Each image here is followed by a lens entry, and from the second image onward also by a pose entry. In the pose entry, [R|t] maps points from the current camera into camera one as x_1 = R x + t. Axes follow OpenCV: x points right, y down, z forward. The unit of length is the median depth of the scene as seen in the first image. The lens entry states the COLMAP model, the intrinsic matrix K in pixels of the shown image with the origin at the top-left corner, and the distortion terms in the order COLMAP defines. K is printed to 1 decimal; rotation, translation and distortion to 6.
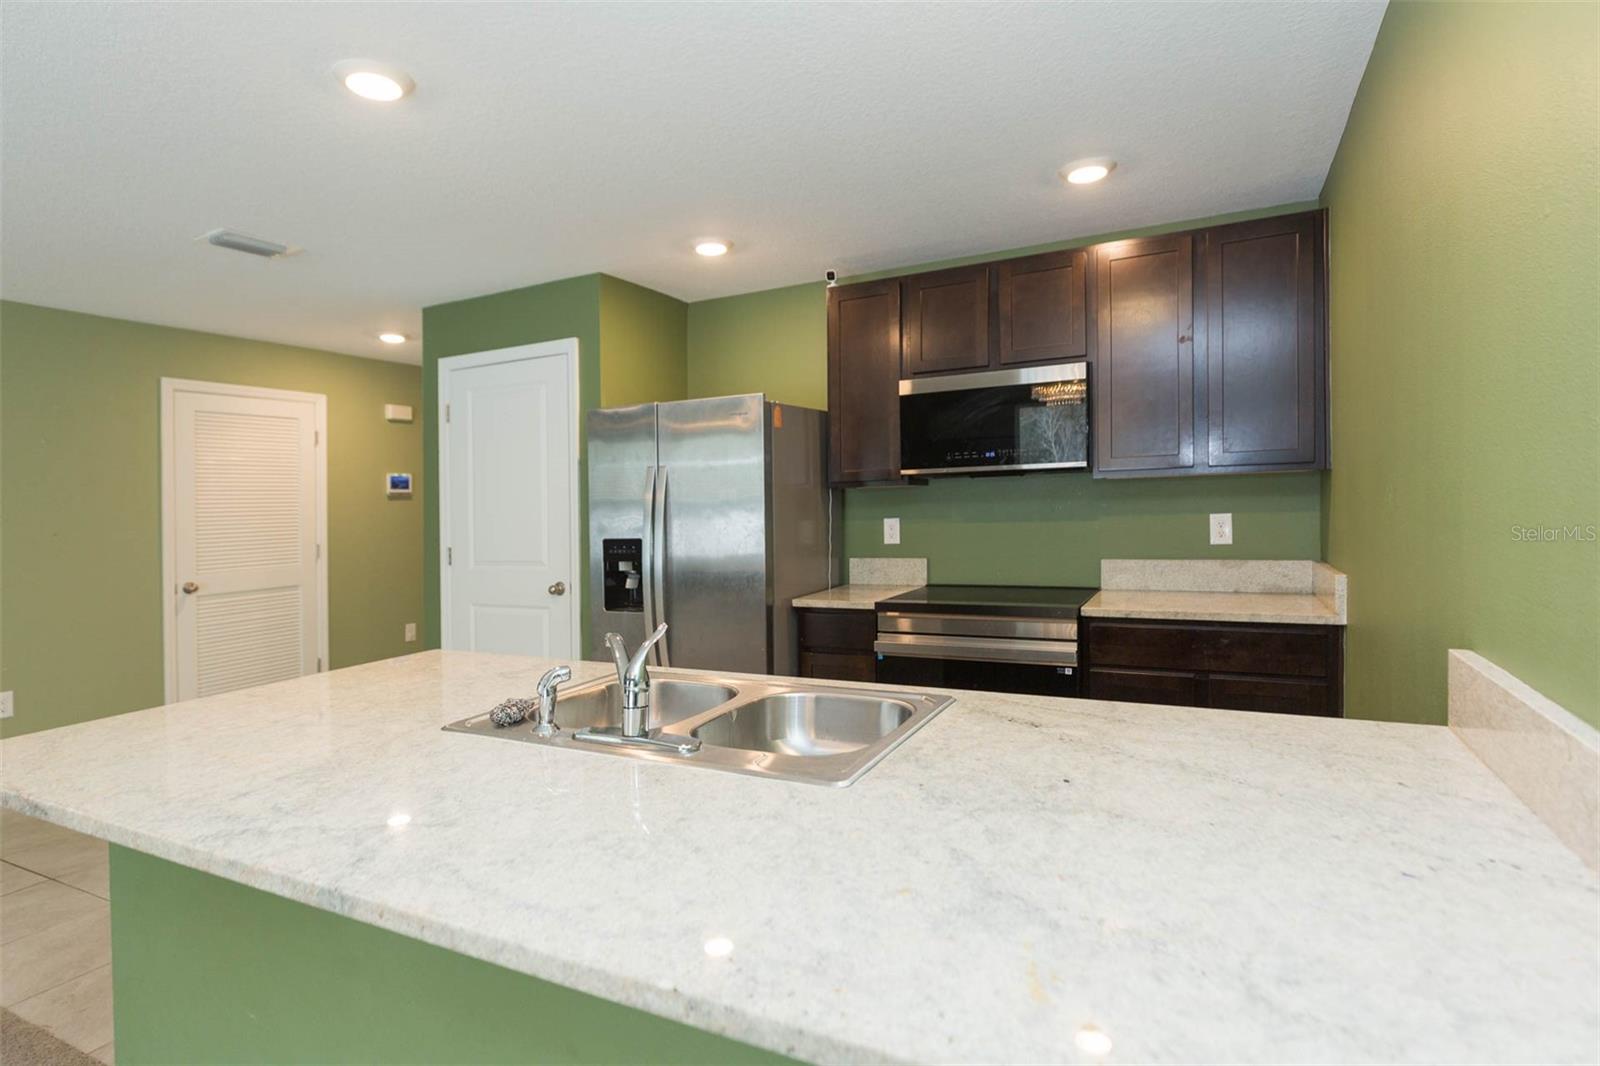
lens RADIAL K [[805.6, 0, 800.0], [0, 805.6, 533.0], [0, 0, 1]] dist [-0.005794, -0.000748]
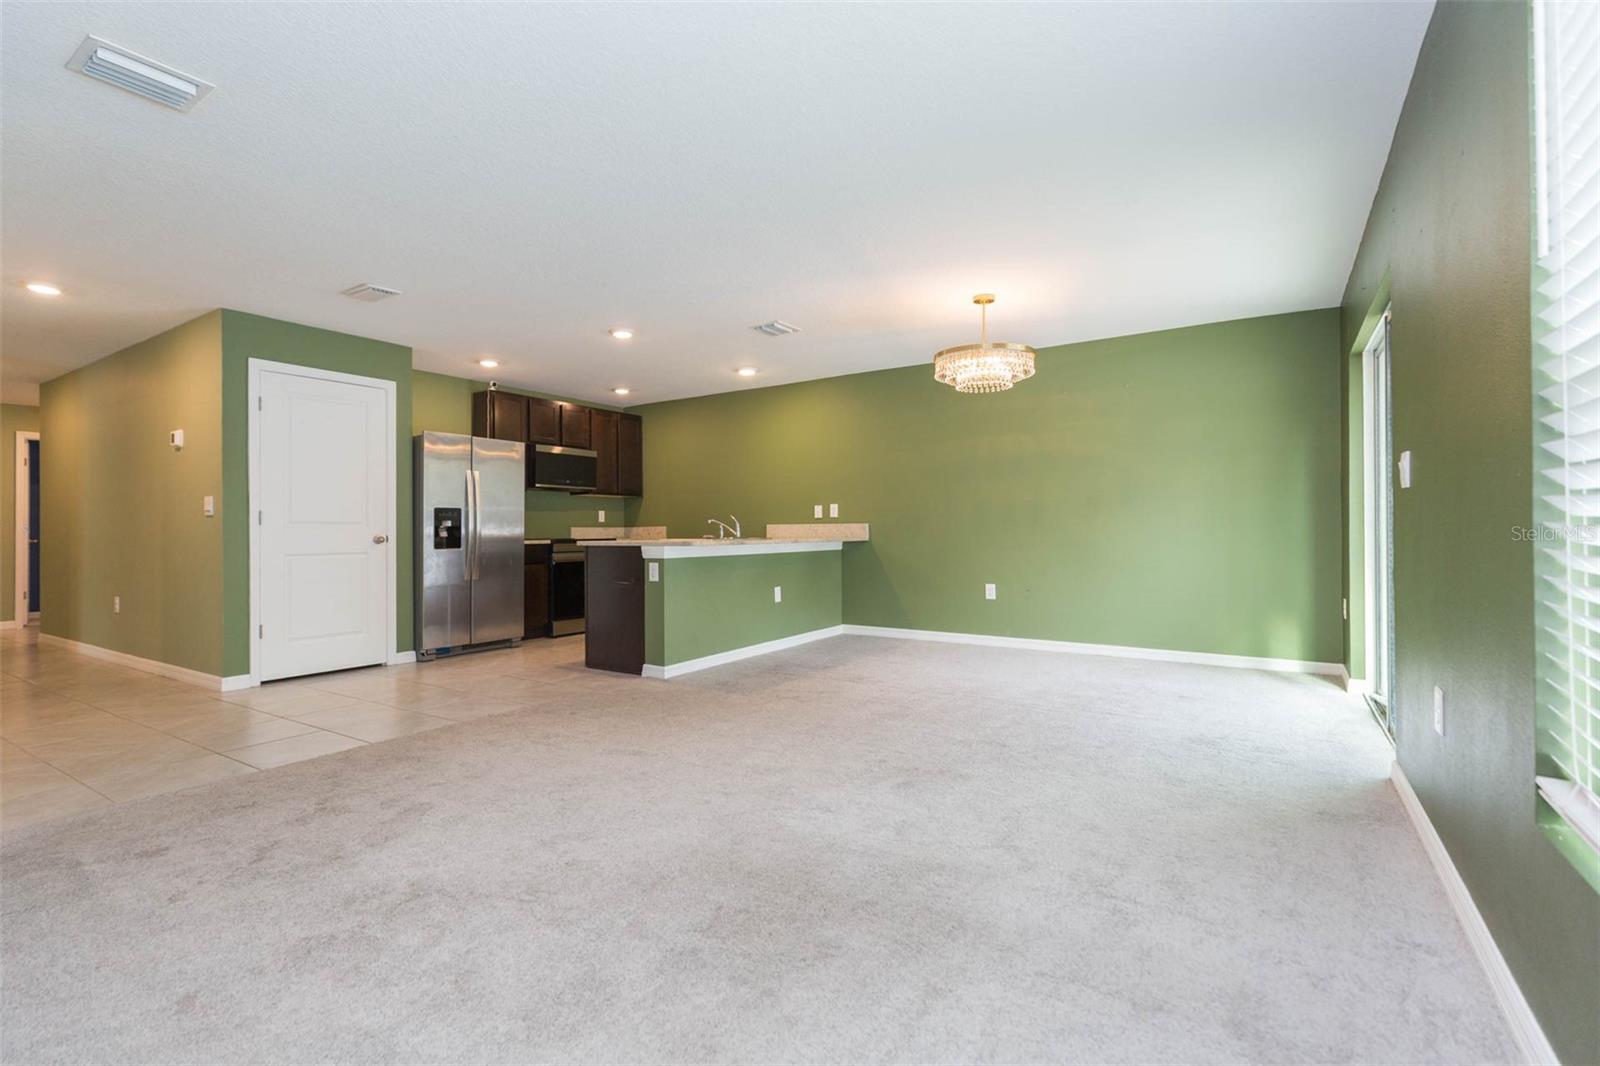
lens RADIAL K [[734.1, 0, 788.8], [0, 734.1, 529.9], [0, 0, 1]] dist [0.001339, -0.000075]
pose [[0.108003, 0.029787, 0.993704, -1.731467], [0.043753, 0.998440, -0.034684, 0.142574], [-0.993187, 0.047223, 0.106531, 0.084056]]
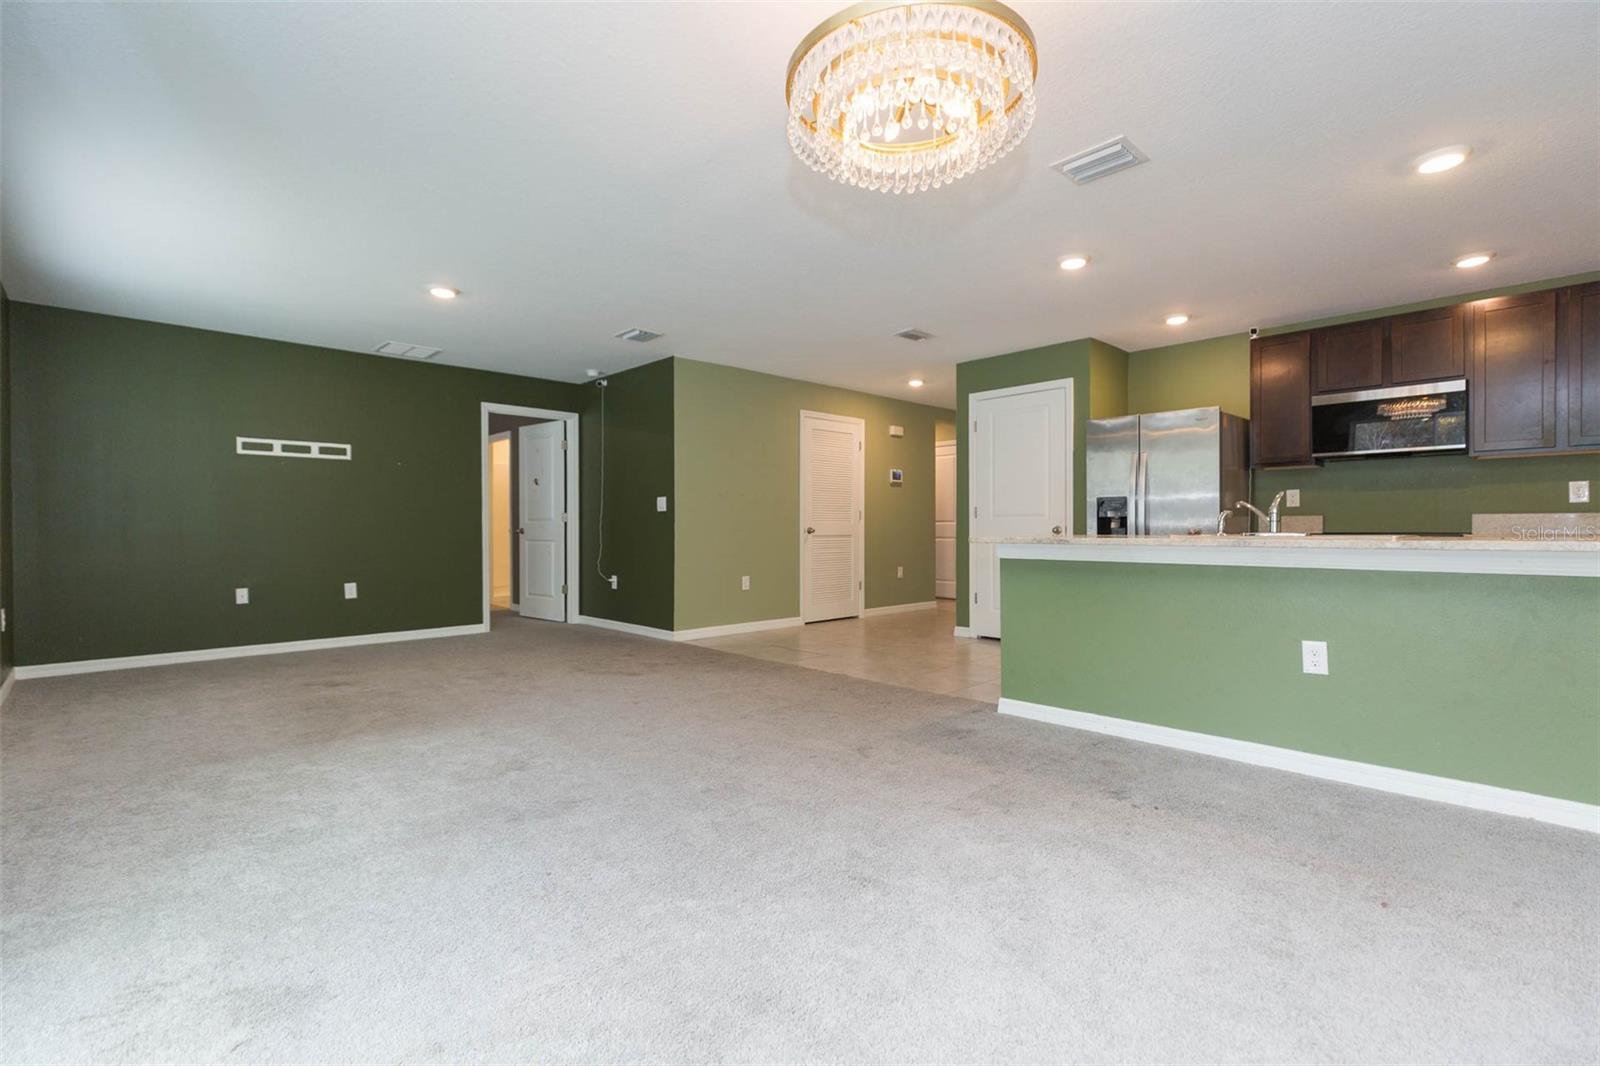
lens RADIAL K [[731.9, 0, 807.9], [0, 731.9, 528.8], [0, 0, 1]] dist [-0.000178, -0.000079]
pose [[0.944790, 0.026926, -0.326568, -0.317214], [-0.037837, 0.998916, -0.027104, 0.135505], [0.325484, 0.037964, 0.944785, -0.618322]]
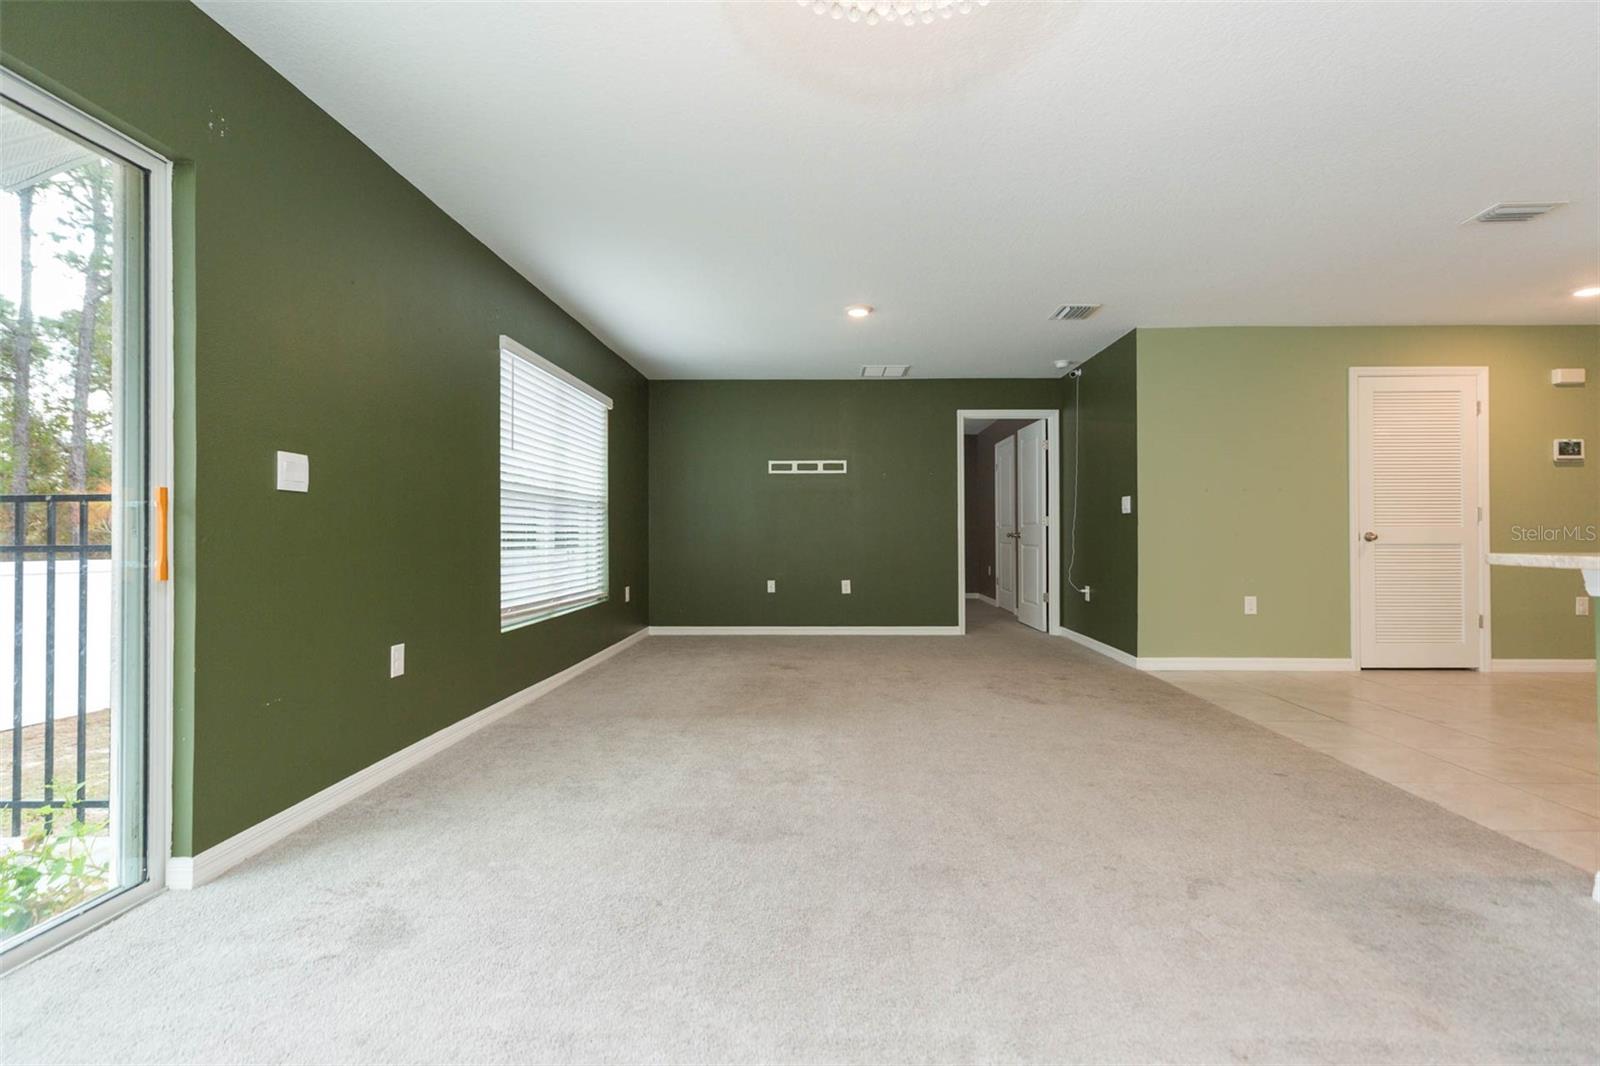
lens RADIAL K [[725.4, 0, 809.4], [0, 725.4, 519.6], [0, 0, 1]] dist [0.002631, -0.000082]
pose [[0.429944, 0.012601, -0.902768, -0.168718], [-0.046911, 0.998864, -0.008400, 0.114700], [0.901636, 0.045961, 0.430046, -0.290783]]
